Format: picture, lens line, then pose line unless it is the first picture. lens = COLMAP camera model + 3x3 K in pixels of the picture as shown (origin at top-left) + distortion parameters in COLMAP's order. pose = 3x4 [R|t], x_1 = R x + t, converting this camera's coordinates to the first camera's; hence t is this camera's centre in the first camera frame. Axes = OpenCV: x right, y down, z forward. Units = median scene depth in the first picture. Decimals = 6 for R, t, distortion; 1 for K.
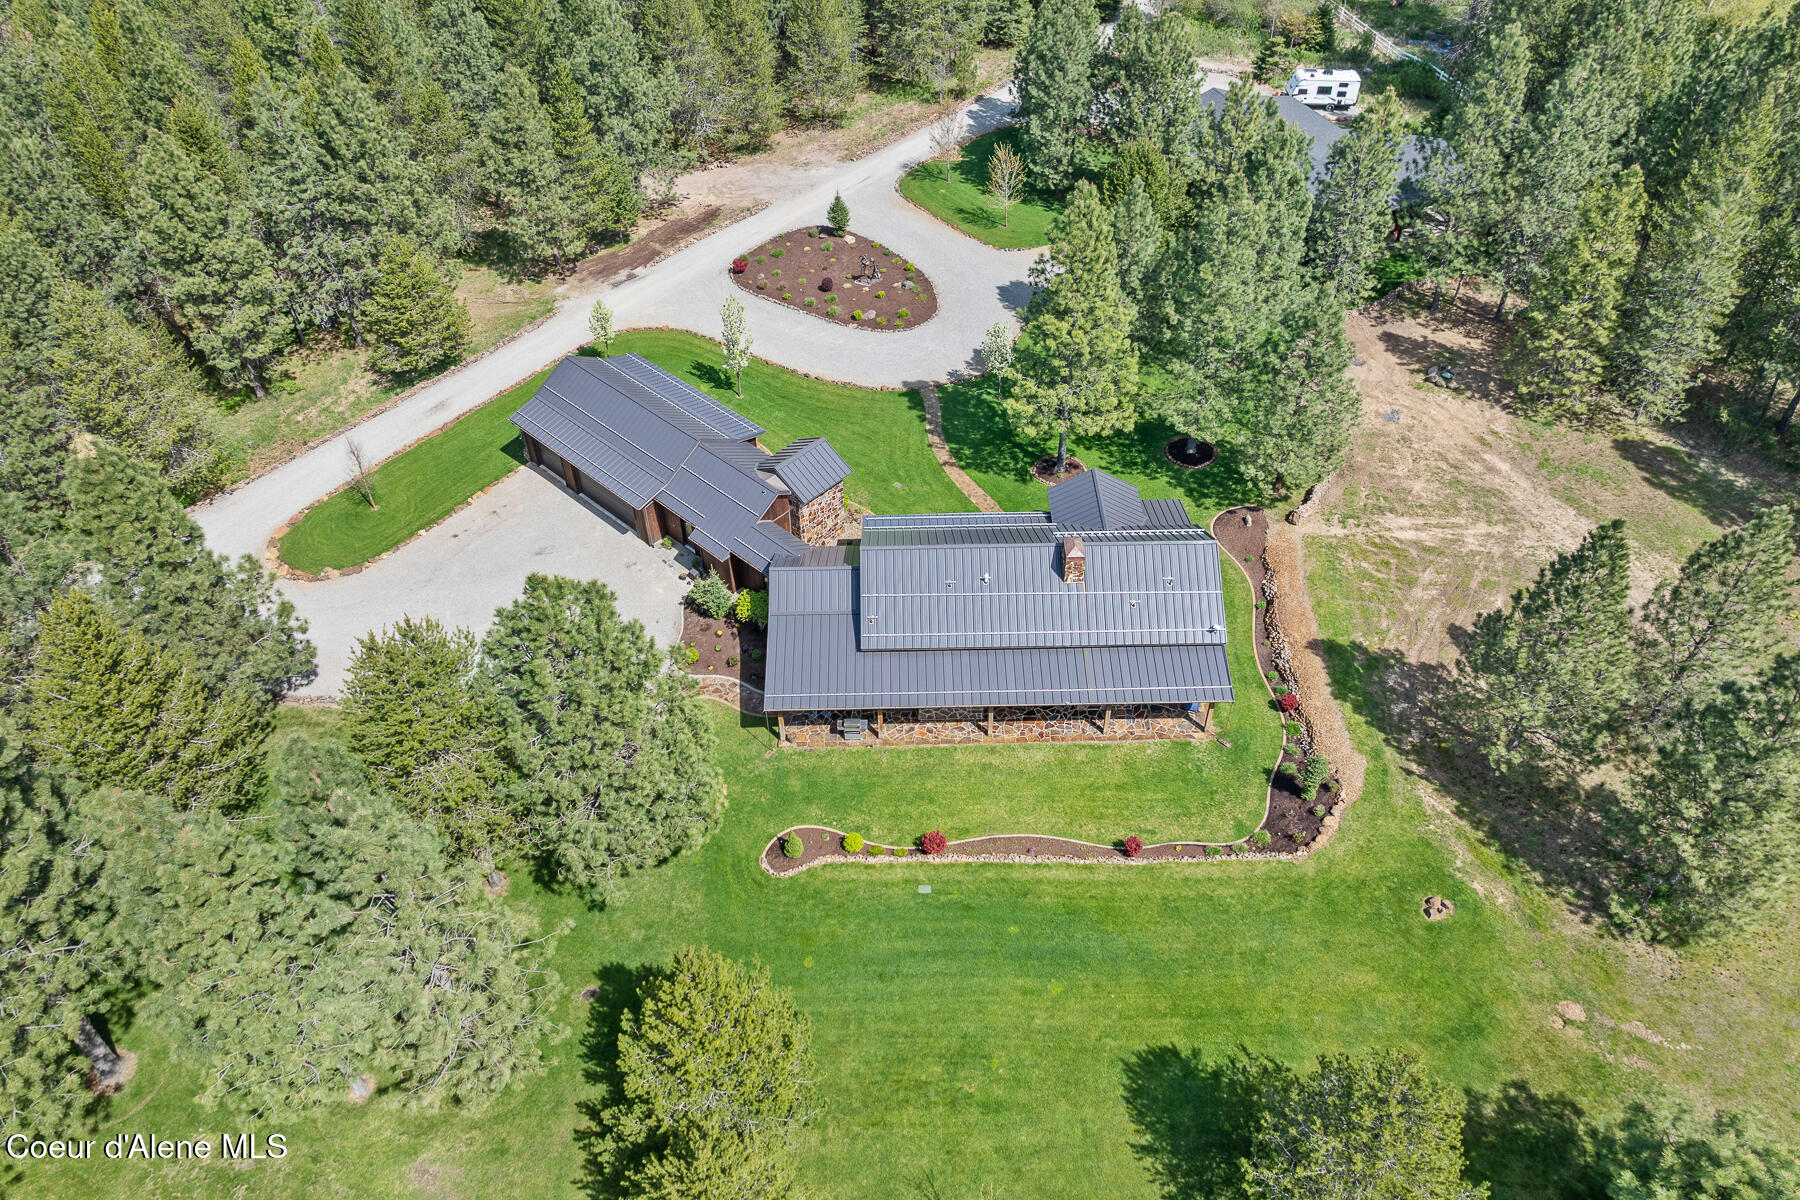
lens RADIAL K [[1249.3, 0, 900.5], [0, 1249.3, 601.1], [0, 0, 1]] dist [-0.029736, 0.001106]
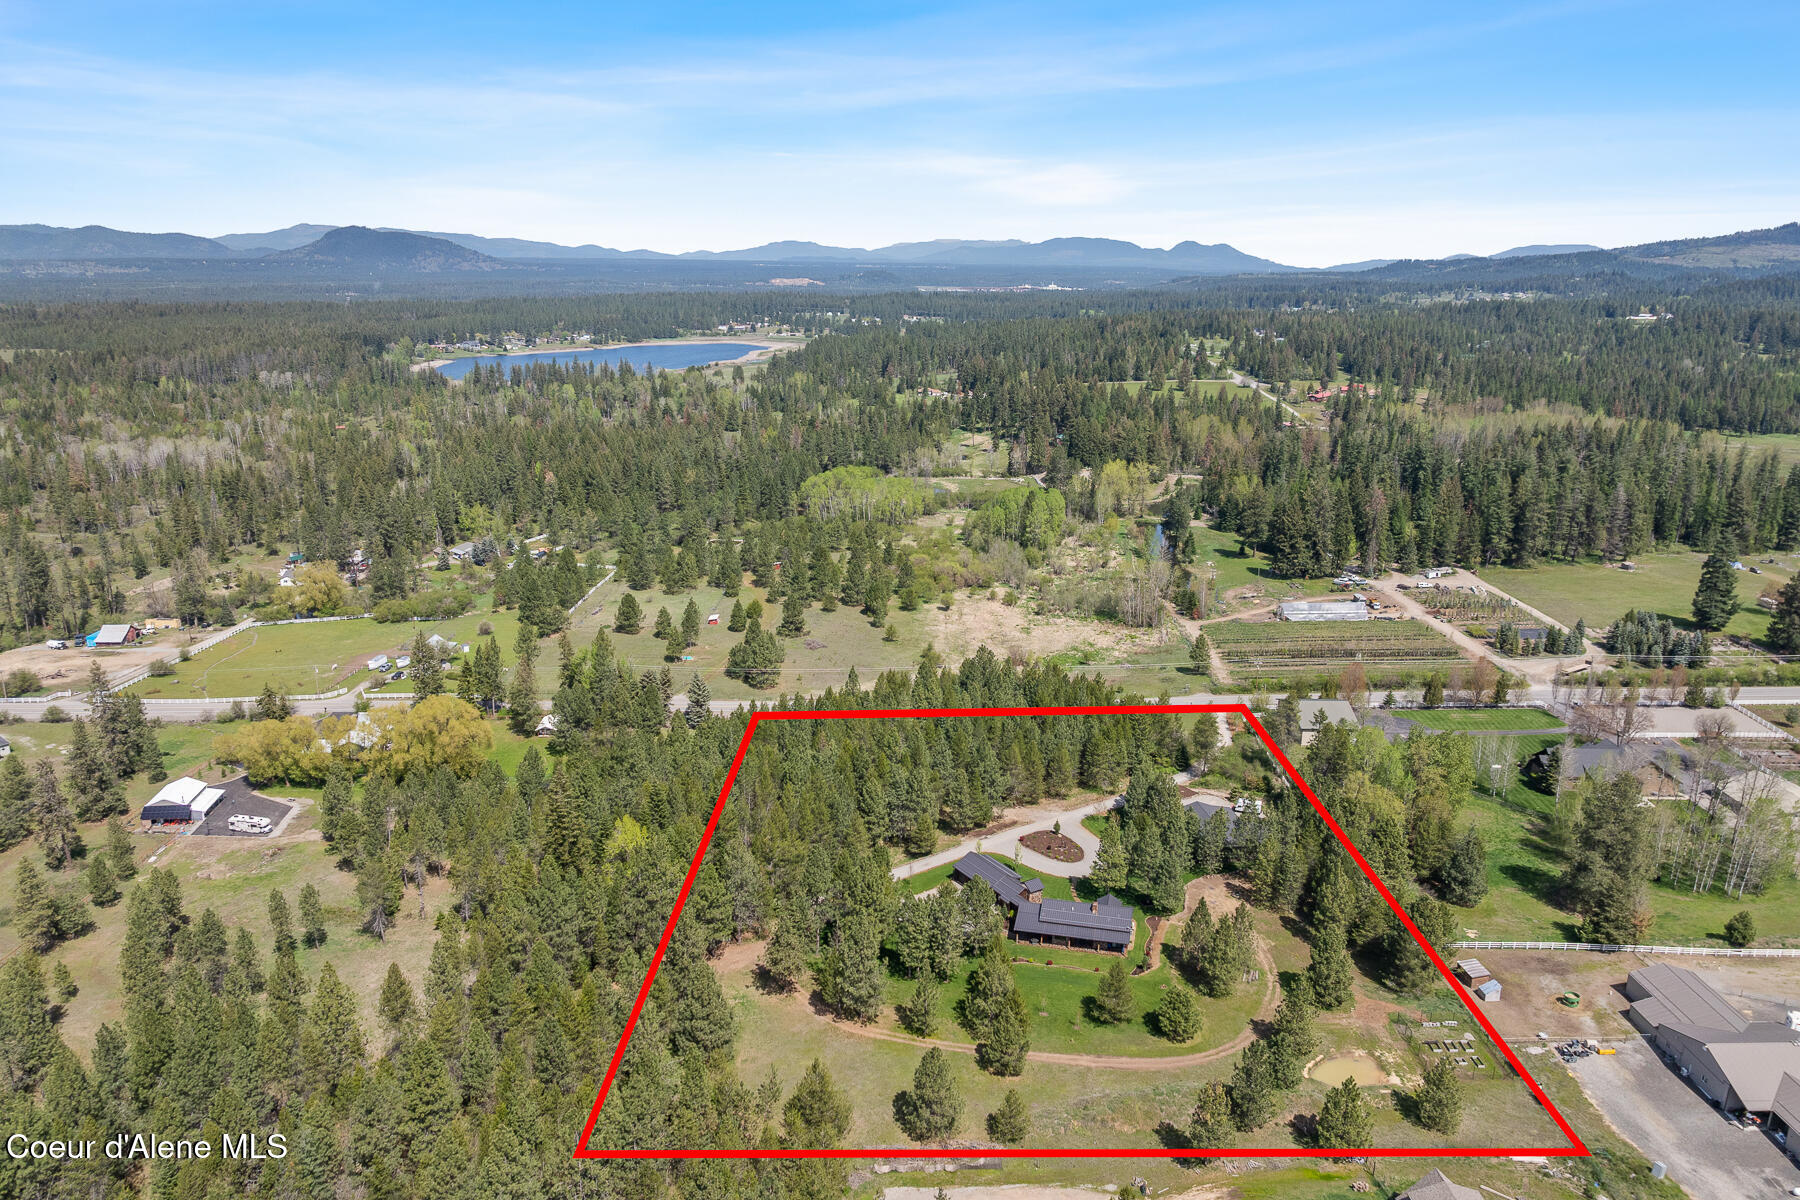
lens RADIAL K [[1249.3, 0, 903.9], [0, 1249.3, 599.5], [0, 0, 1]] dist [-0.029736, 0.001106]
pose [[0.968677, 0.078254, -0.235674, 0.263619], [-0.184009, 0.863488, -0.469605, 0.710153], [0.166753, 0.498261, 0.850840, -1.929536]]
